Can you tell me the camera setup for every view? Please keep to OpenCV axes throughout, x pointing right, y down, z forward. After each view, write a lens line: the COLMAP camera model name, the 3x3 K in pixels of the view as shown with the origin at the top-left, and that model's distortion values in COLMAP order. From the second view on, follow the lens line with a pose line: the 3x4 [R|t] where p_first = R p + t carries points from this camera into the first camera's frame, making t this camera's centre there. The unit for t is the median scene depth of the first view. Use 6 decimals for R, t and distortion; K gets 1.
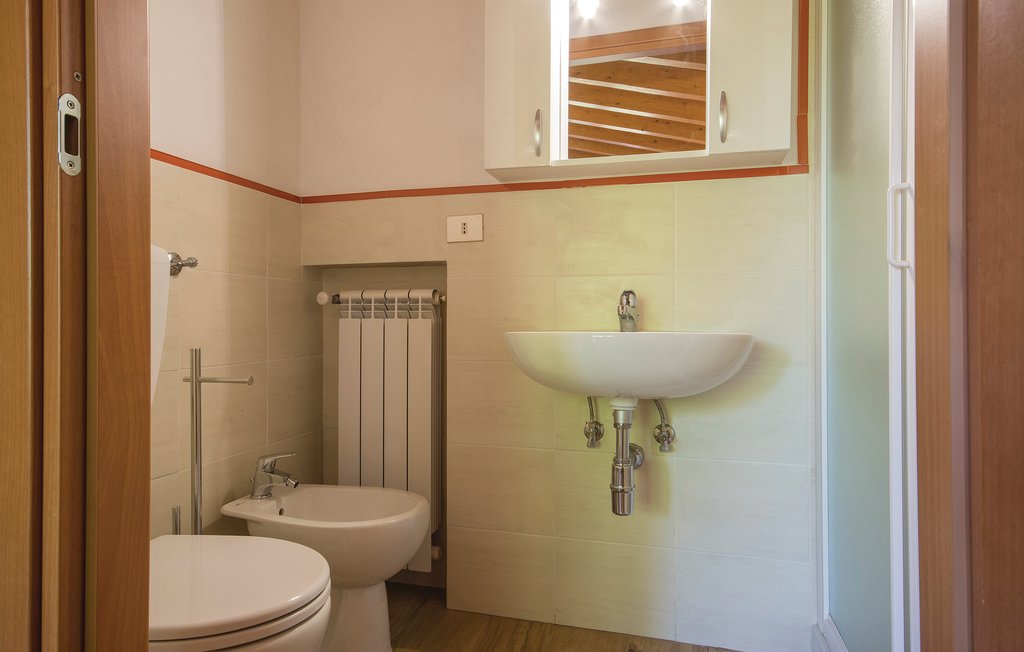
lens RADIAL K [[629.0, 0, 512.2], [0, 629.0, 325.9], [0, 0, 1]] dist [0.000863, 0.000143]
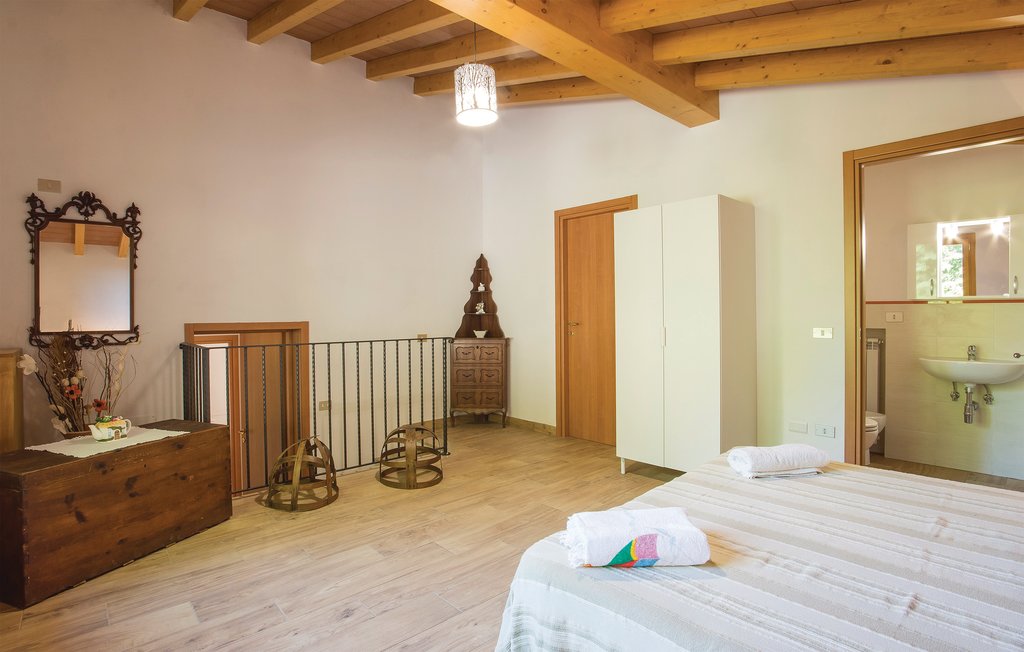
lens RADIAL K [[519.2, 0, 513.3], [0, 519.2, 317.7], [0, 0, 1]] dist [-0.026787, -0.000970]
pose [[0.860210, 0.003458, -0.509927, -0.406385], [-0.001232, 0.999988, 0.004703, -0.179471], [0.509938, -0.003418, 0.860205, -1.913879]]
